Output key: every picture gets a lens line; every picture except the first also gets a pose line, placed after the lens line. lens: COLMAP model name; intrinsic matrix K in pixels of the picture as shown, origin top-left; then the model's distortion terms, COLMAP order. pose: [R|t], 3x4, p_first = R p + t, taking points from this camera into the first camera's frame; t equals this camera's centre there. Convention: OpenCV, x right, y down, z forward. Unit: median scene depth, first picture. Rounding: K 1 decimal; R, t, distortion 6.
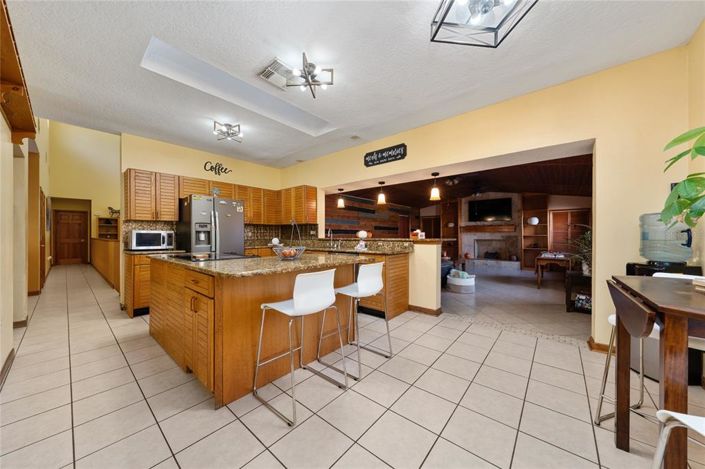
lens RADIAL K [[245.3, 0, 350.3], [0, 245.3, 238.6], [0, 0, 1]] dist [0.001024, 0.000111]
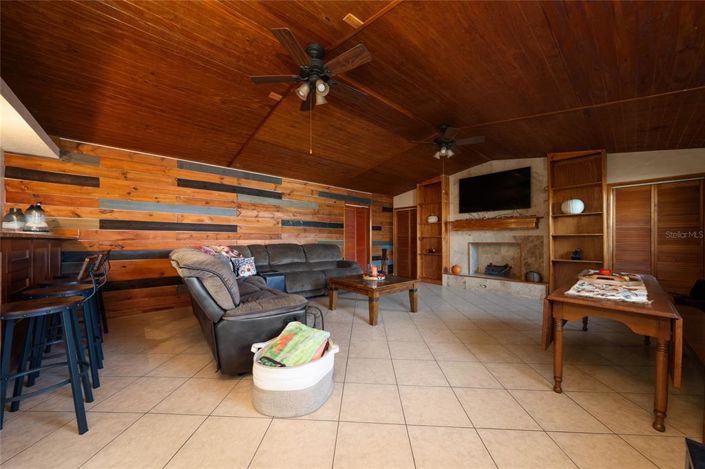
lens RADIAL K [[248.7, 0, 352.9], [0, 248.7, 240.6], [0, 0, 1]] dist [0.000300, -0.000034]
pose [[0.991062, 0.002330, -0.133382, 0.331717], [-0.003531, 0.999955, -0.008765, 0.004953], [0.133355, 0.009157, 0.991026, 0.390685]]
